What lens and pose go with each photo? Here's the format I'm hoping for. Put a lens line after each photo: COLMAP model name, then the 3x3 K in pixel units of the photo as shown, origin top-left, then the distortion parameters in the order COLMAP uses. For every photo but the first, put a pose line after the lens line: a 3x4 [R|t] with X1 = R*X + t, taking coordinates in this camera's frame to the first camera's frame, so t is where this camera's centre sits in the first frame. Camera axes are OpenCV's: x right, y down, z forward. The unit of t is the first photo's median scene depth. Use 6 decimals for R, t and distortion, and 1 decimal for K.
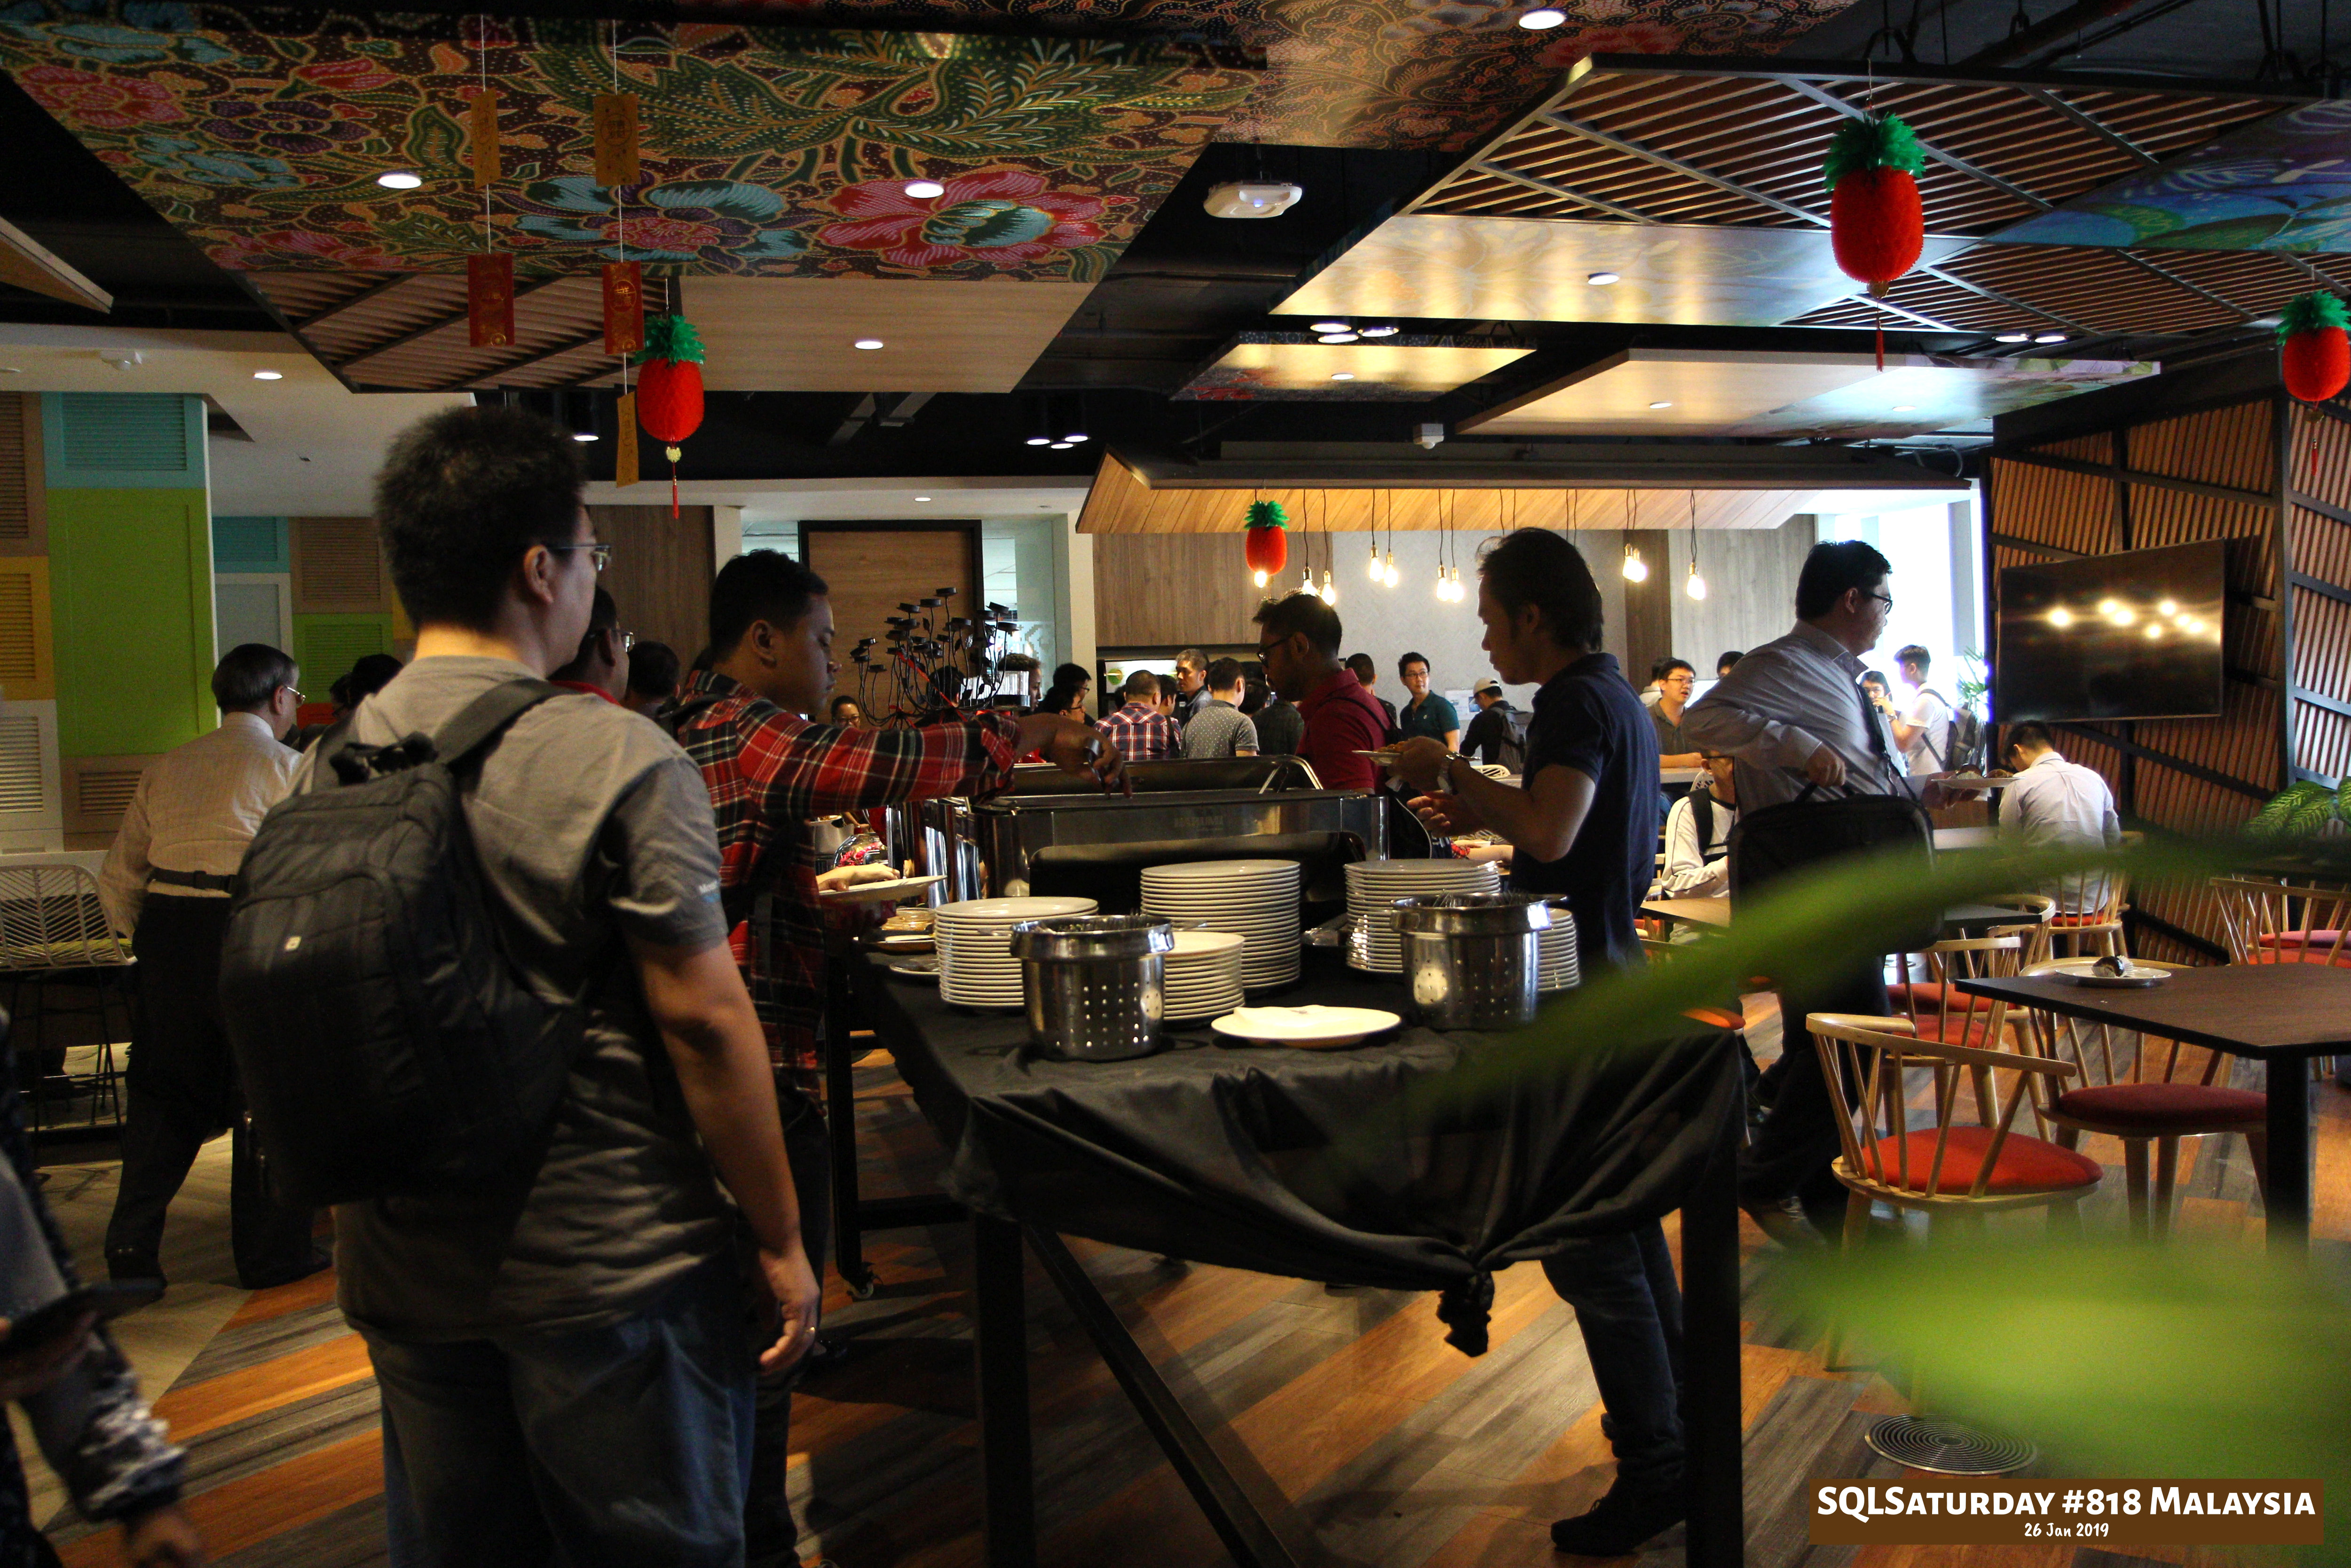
lens RADIAL K [[1922.6, 0, 1175.5], [0, 1922.6, 784.0], [0, 0, 1]] dist [-0.102288, 0.118926]
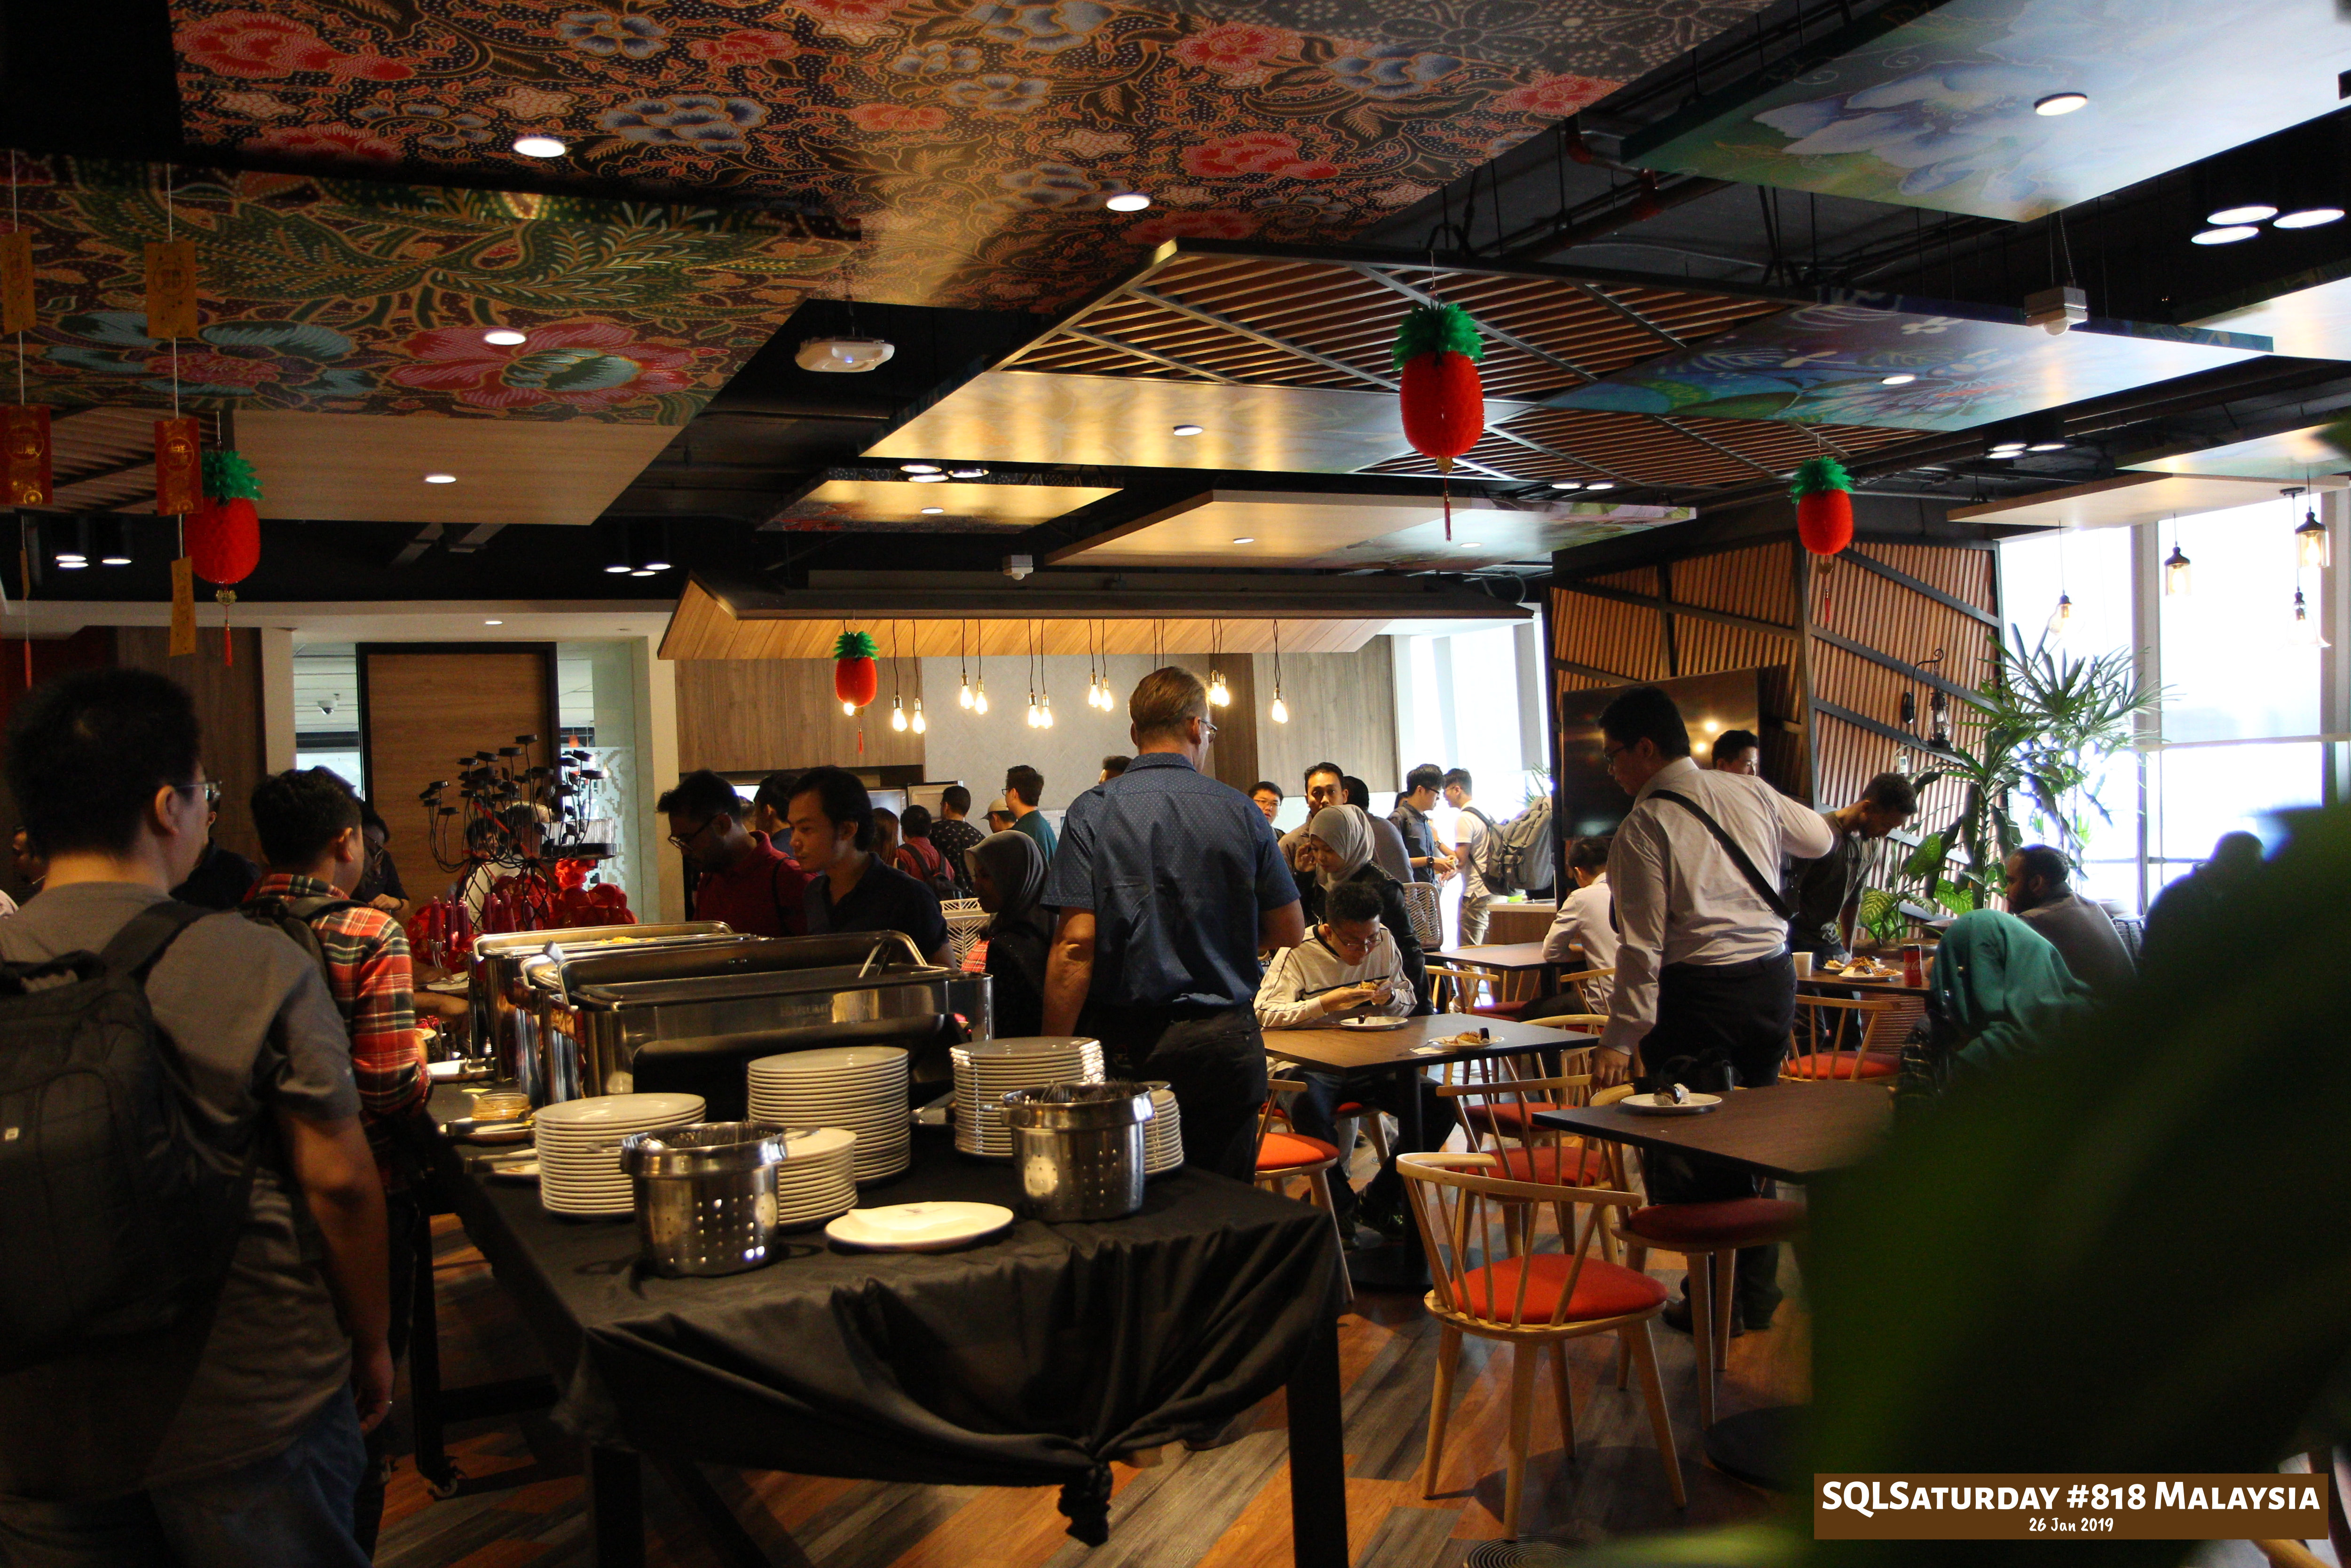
lens RADIAL K [[1952.2, 0, 1175.5], [0, 1952.2, 784.0], [0, 0, 1]] dist [-0.099817, 0.123900]
pose [[0.977537, -0.010734, 0.210492, -0.007077], [0.022116, 0.998413, -0.051797, -0.026658], [-0.209602, 0.055289, 0.976222, -0.021396]]
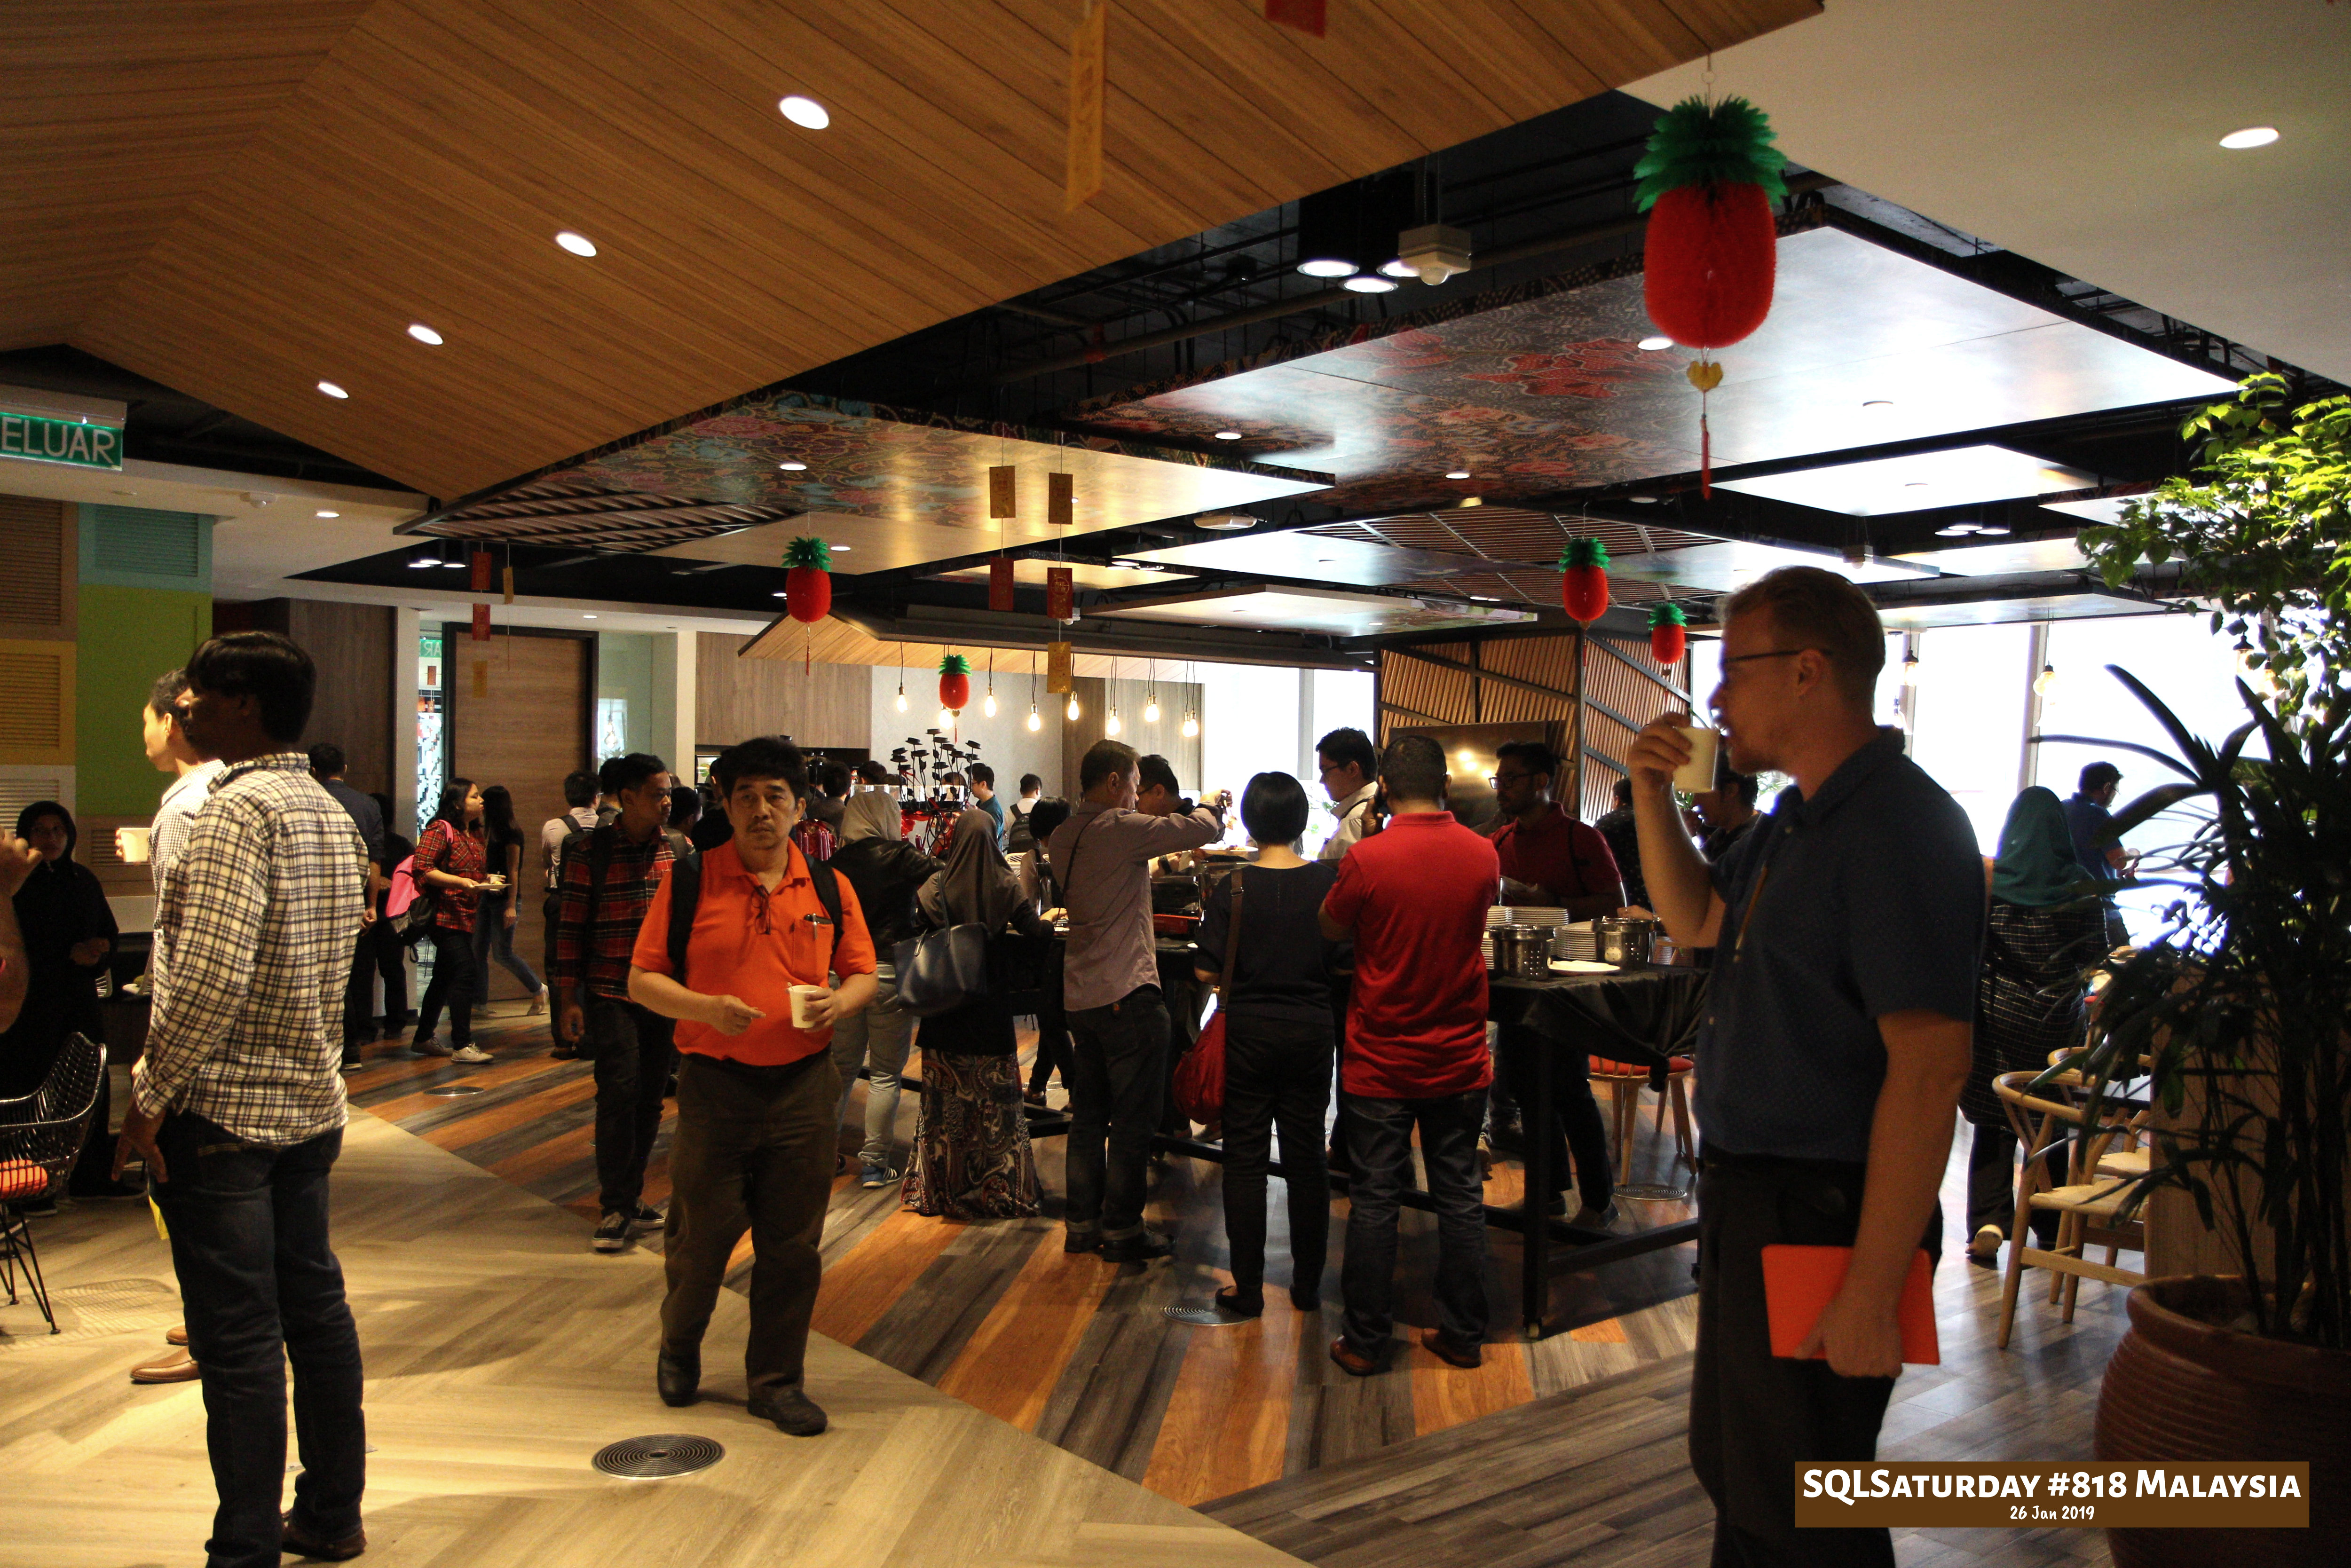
lens RADIAL K [[1922.6, 0, 1175.5], [0, 1922.6, 784.0], [0, 0, 1]] dist [-0.102288, 0.118926]
pose [[0.894672, 0.041786, 0.444766, -0.826363], [-0.022324, 0.998554, -0.048909, 0.011585], [-0.446166, 0.033829, 0.894311, -0.543996]]
